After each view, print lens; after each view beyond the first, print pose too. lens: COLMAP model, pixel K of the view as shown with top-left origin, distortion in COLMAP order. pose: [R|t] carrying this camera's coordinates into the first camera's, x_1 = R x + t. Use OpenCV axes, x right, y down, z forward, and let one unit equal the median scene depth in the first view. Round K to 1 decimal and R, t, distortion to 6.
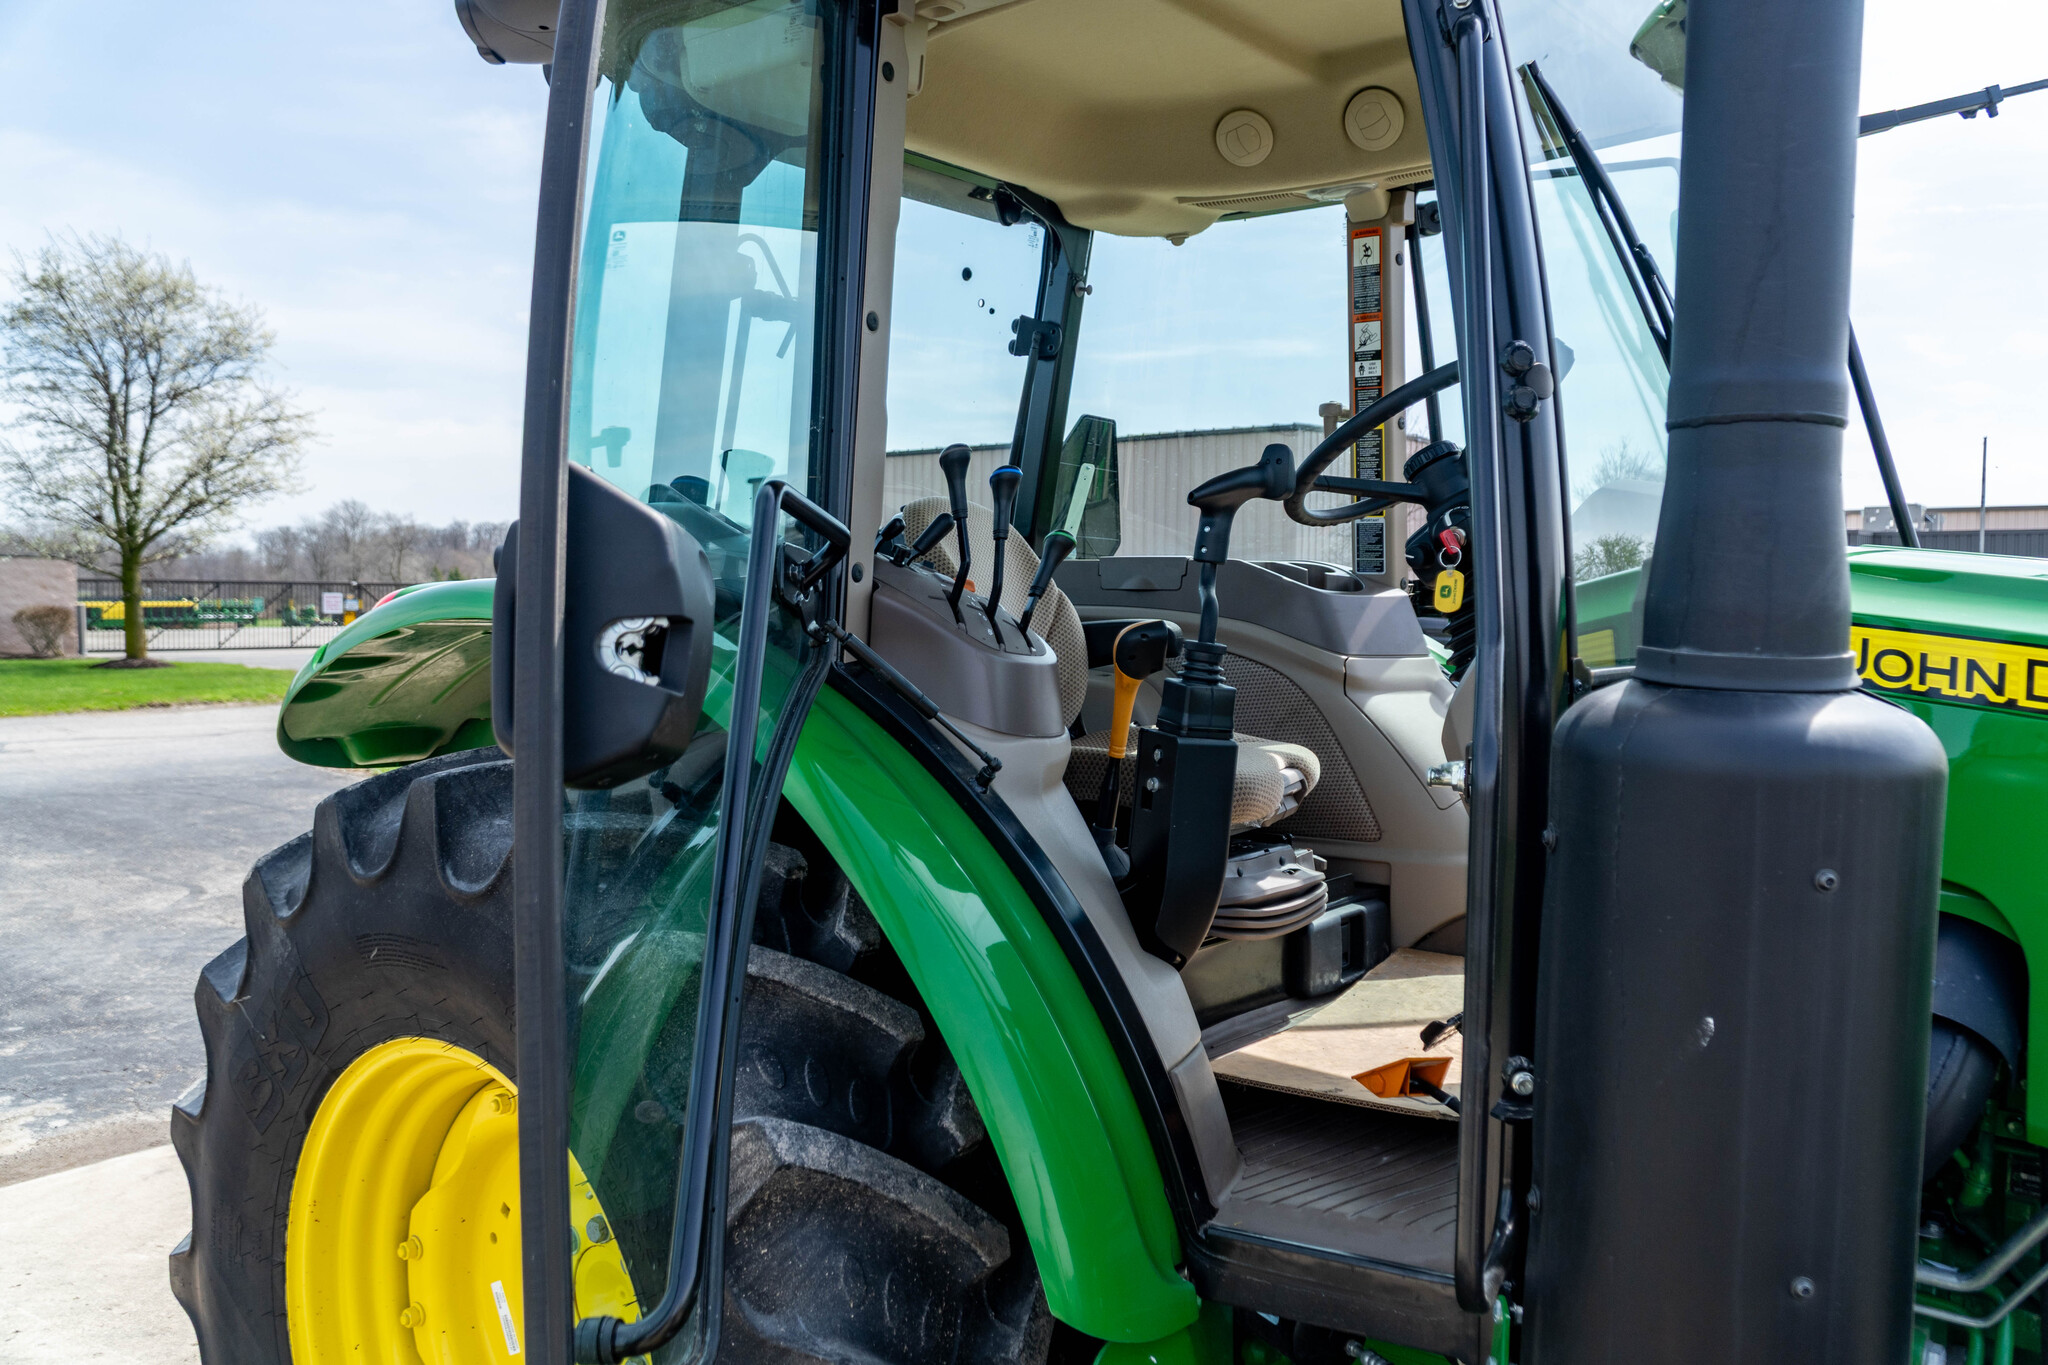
lens RADIAL K [[1648.8, 0, 1024.0], [0, 1648.8, 682.5], [0, 0, 1]] dist [0.017567, -0.001204]
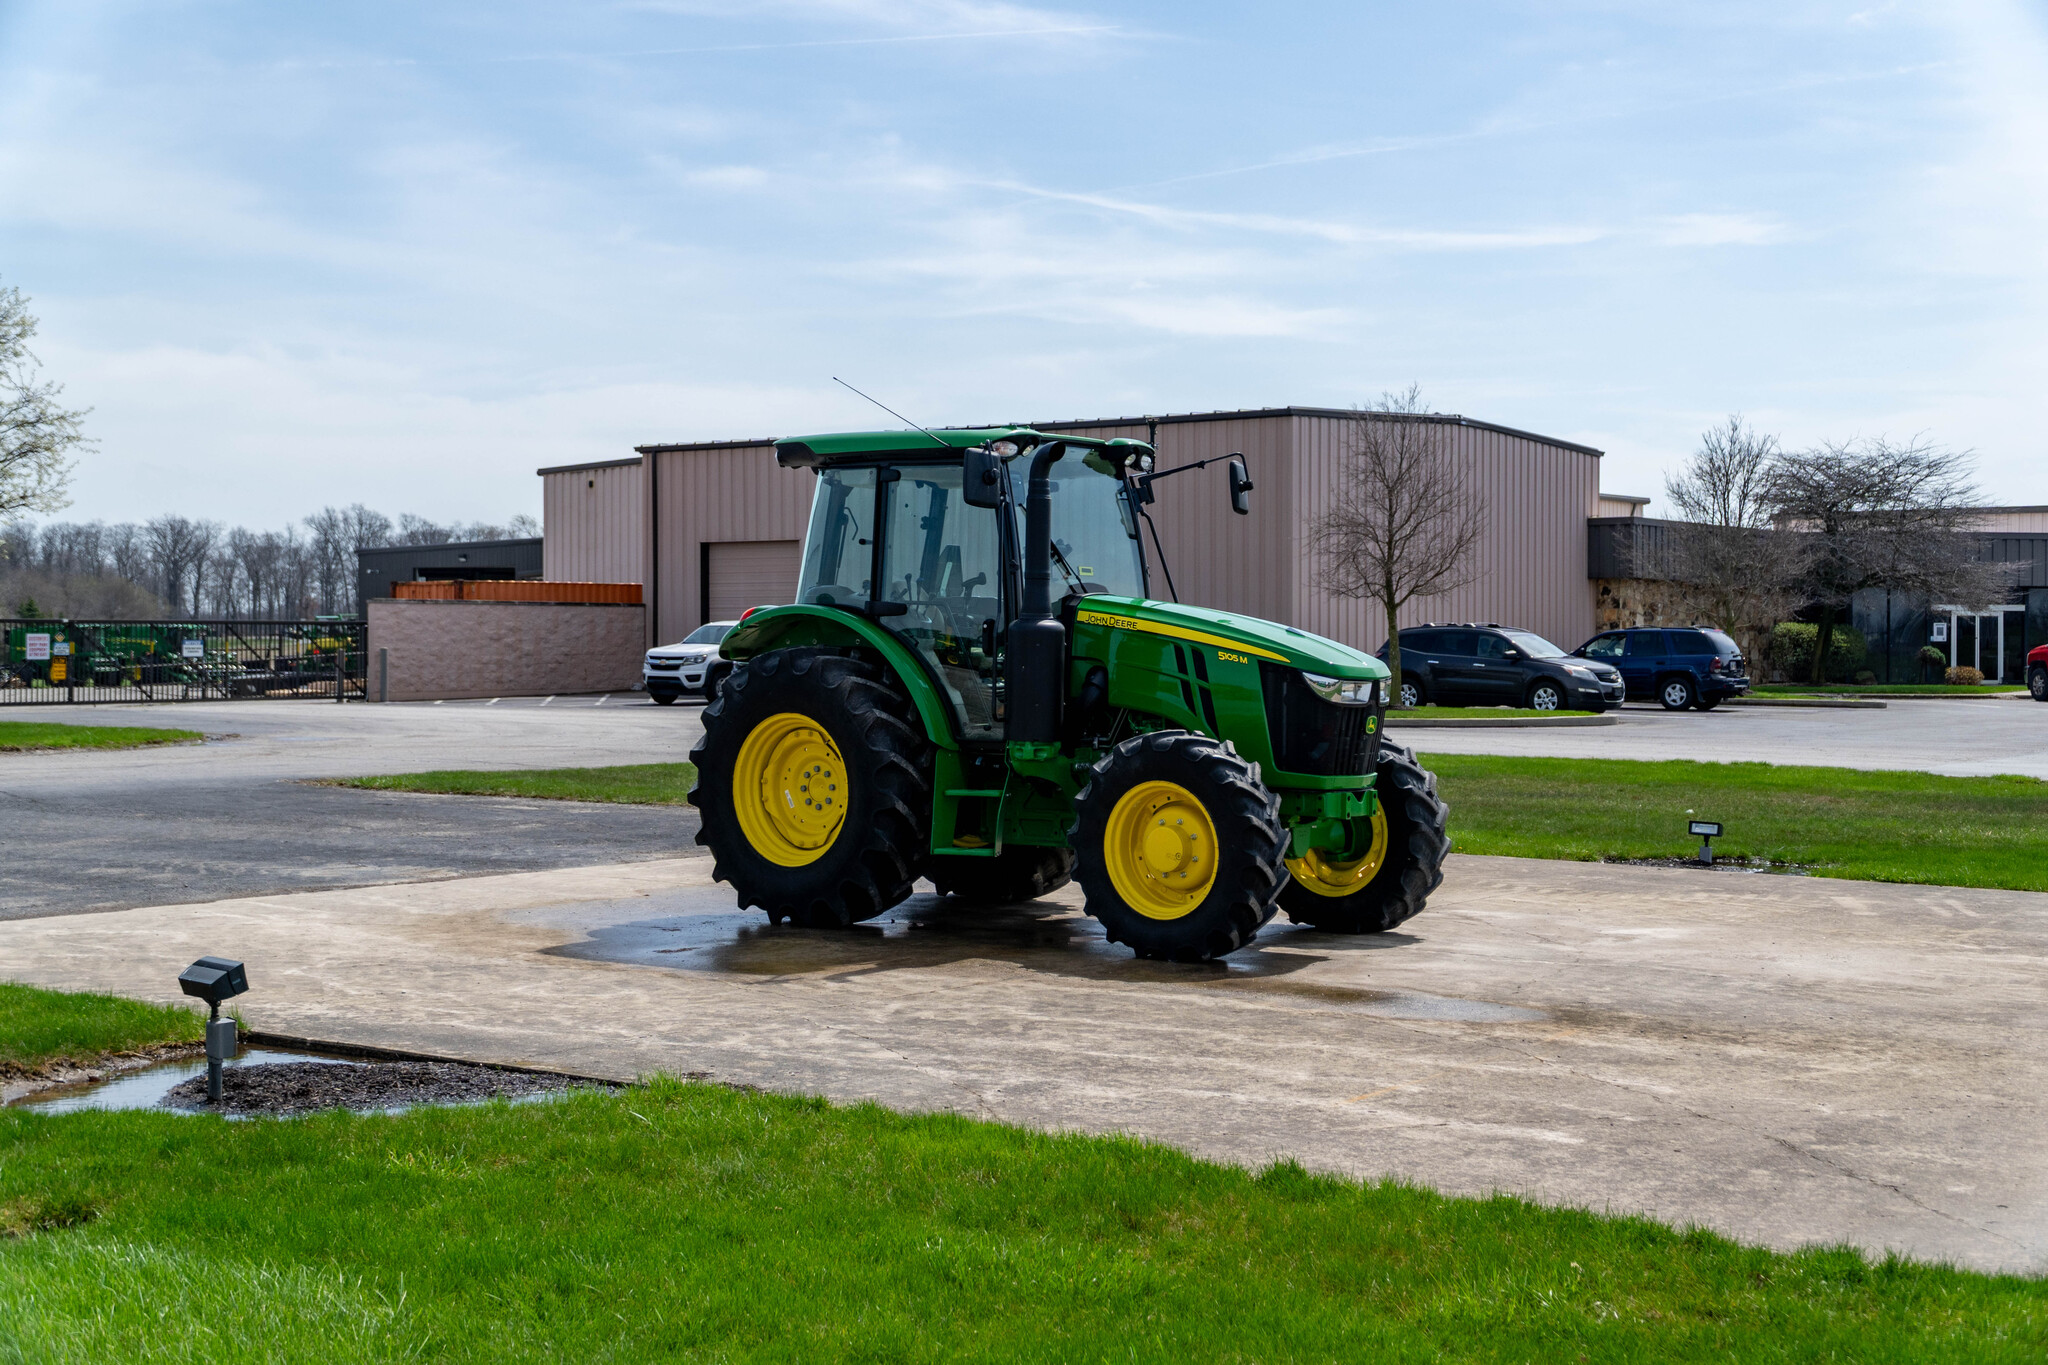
lens RADIAL K [[2639.4, 0, 1021.0], [0, 2639.4, 674.0], [0, 0, 1]] dist [0.086745, -0.005031]
pose [[0.999610, -0.008099, 0.026732, 0.039493], [0.009116, 0.999230, -0.038152, 0.226675], [-0.026403, 0.038381, 0.998914, -3.458189]]
